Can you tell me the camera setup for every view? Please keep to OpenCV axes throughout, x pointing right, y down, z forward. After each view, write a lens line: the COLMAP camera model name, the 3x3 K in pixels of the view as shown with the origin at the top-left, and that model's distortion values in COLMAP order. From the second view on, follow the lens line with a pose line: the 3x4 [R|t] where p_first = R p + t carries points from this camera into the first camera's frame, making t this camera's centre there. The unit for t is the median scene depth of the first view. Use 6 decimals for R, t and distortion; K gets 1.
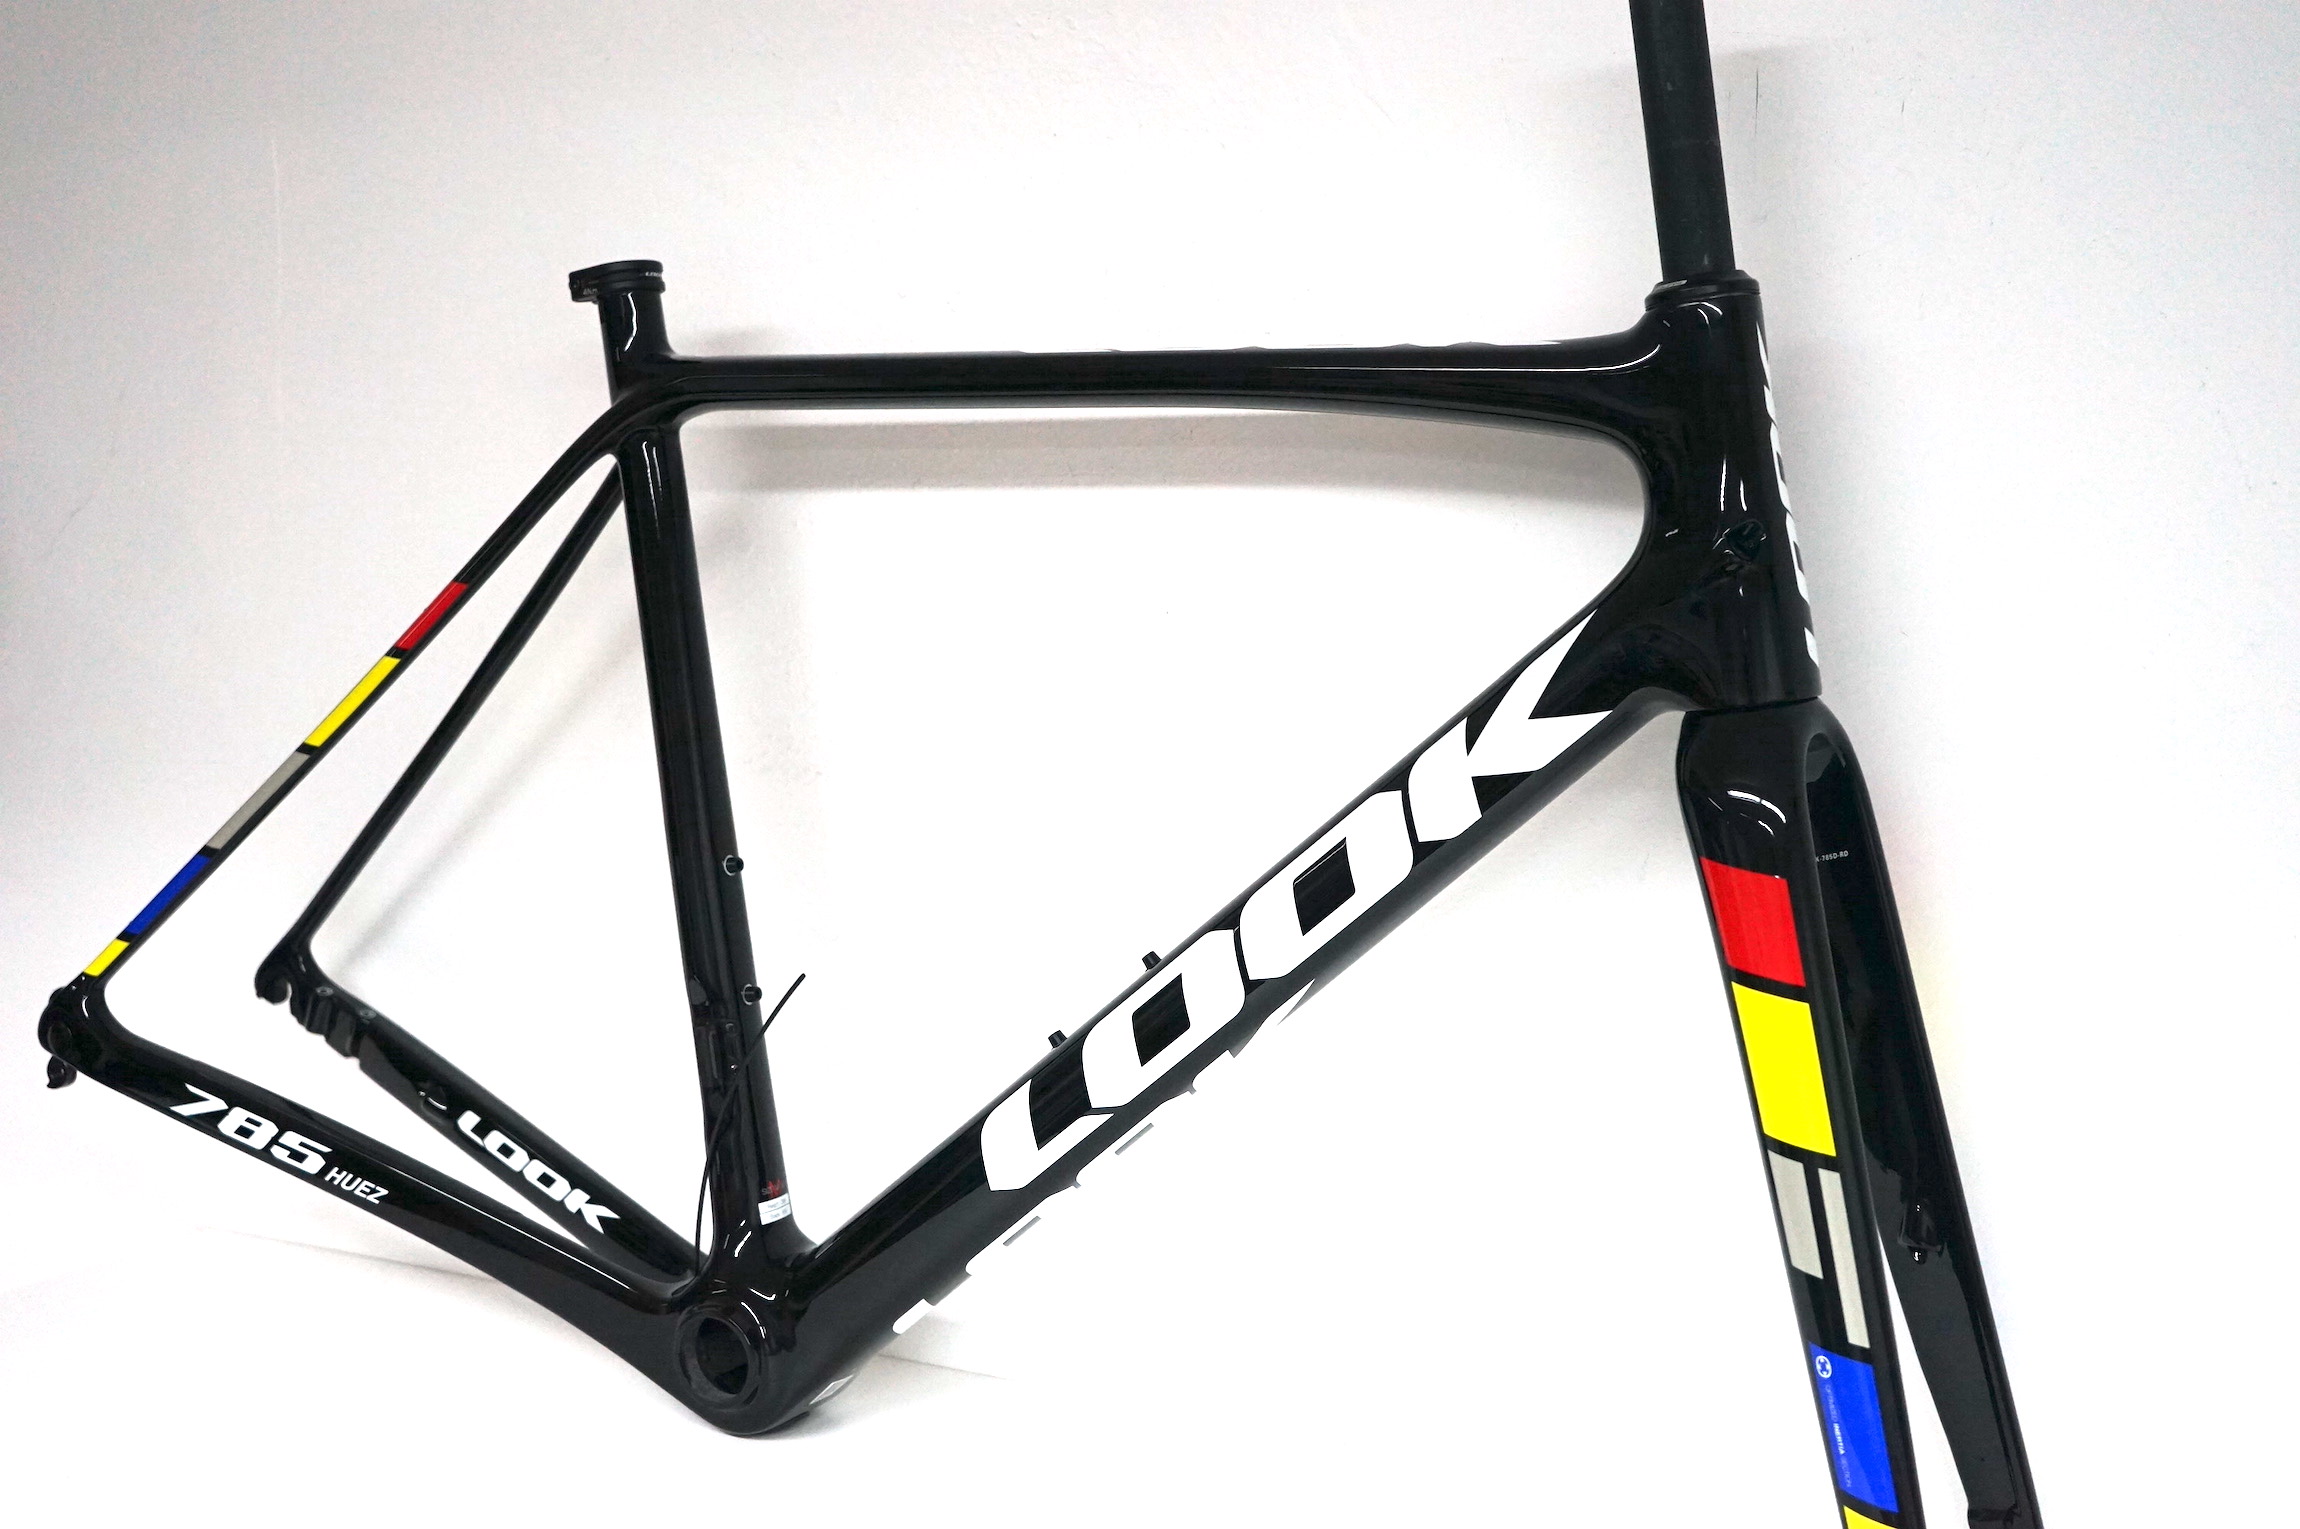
lens RADIAL K [[2794.2, 0, 1152.3], [0, 2794.2, 773.8], [0, 0, 1]] dist [-0.009396, 0.000000]
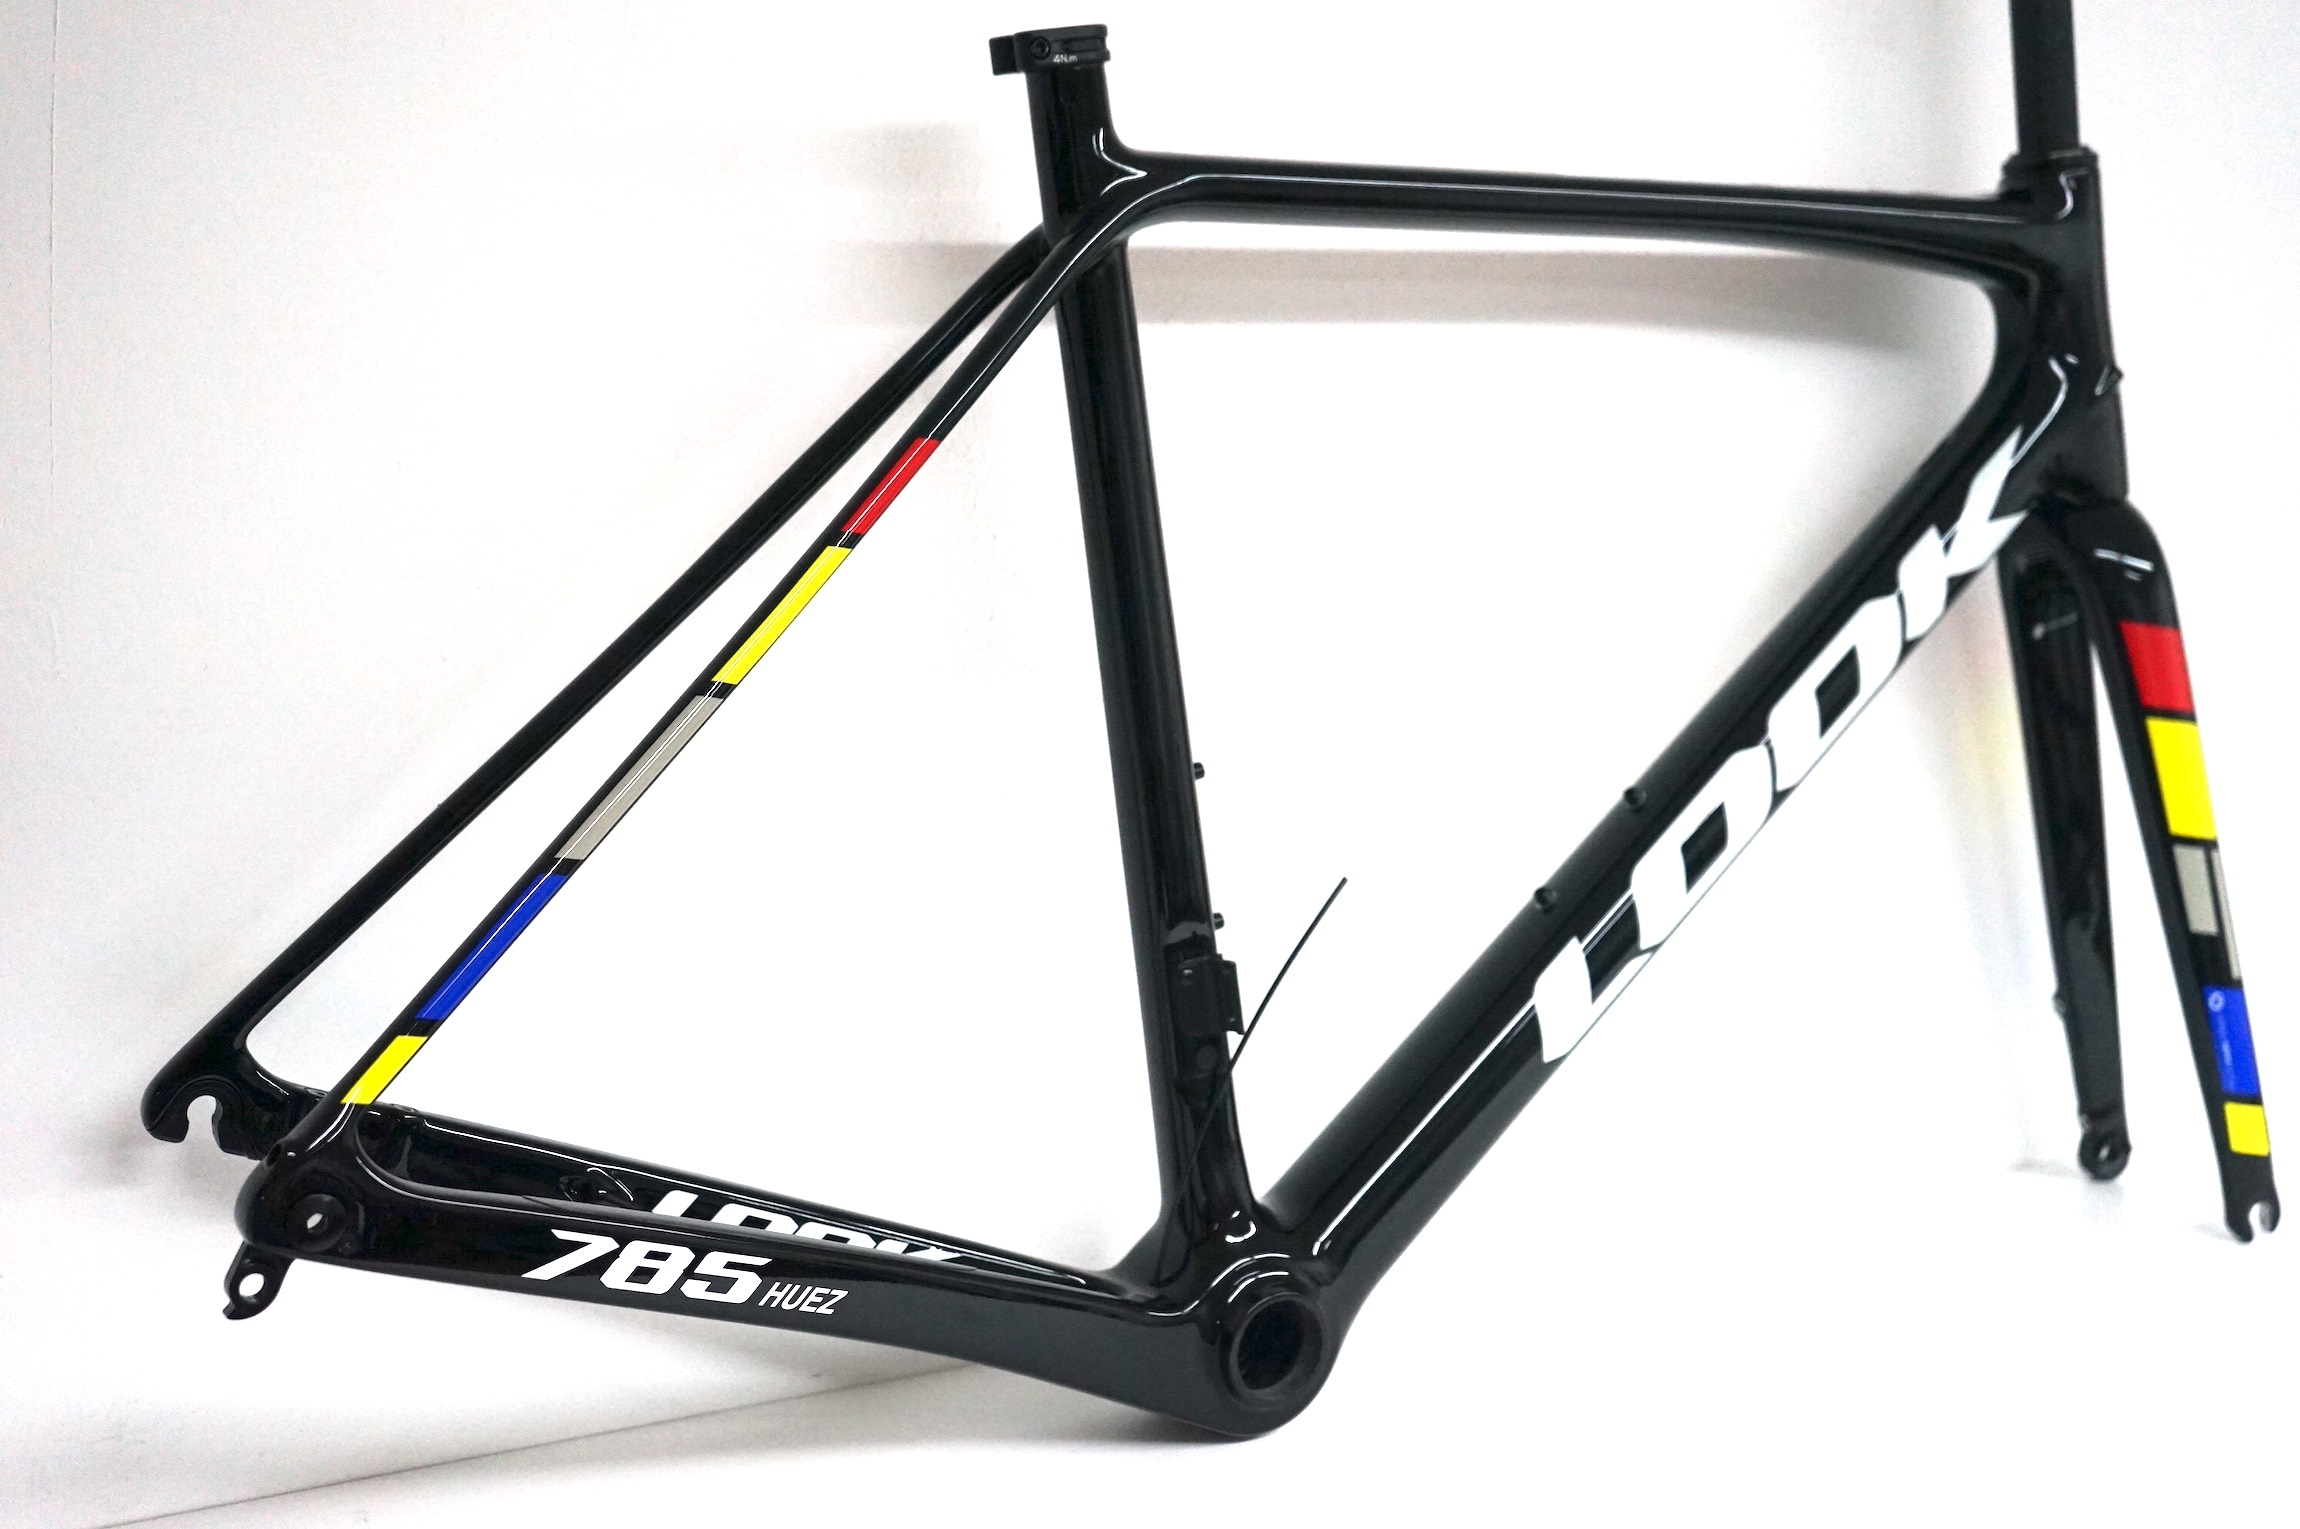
lens RADIAL K [[2794.2, 0, 1157.3], [0, 2794.2, 766.3], [0, 0, 1]] dist [-0.009396, 0.000000]
pose [[0.523925, -0.117185, 0.843665, -0.944402], [0.095784, 0.992314, 0.078349, -0.039211], [-0.846361, 0.039760, 0.531123, 0.620541]]
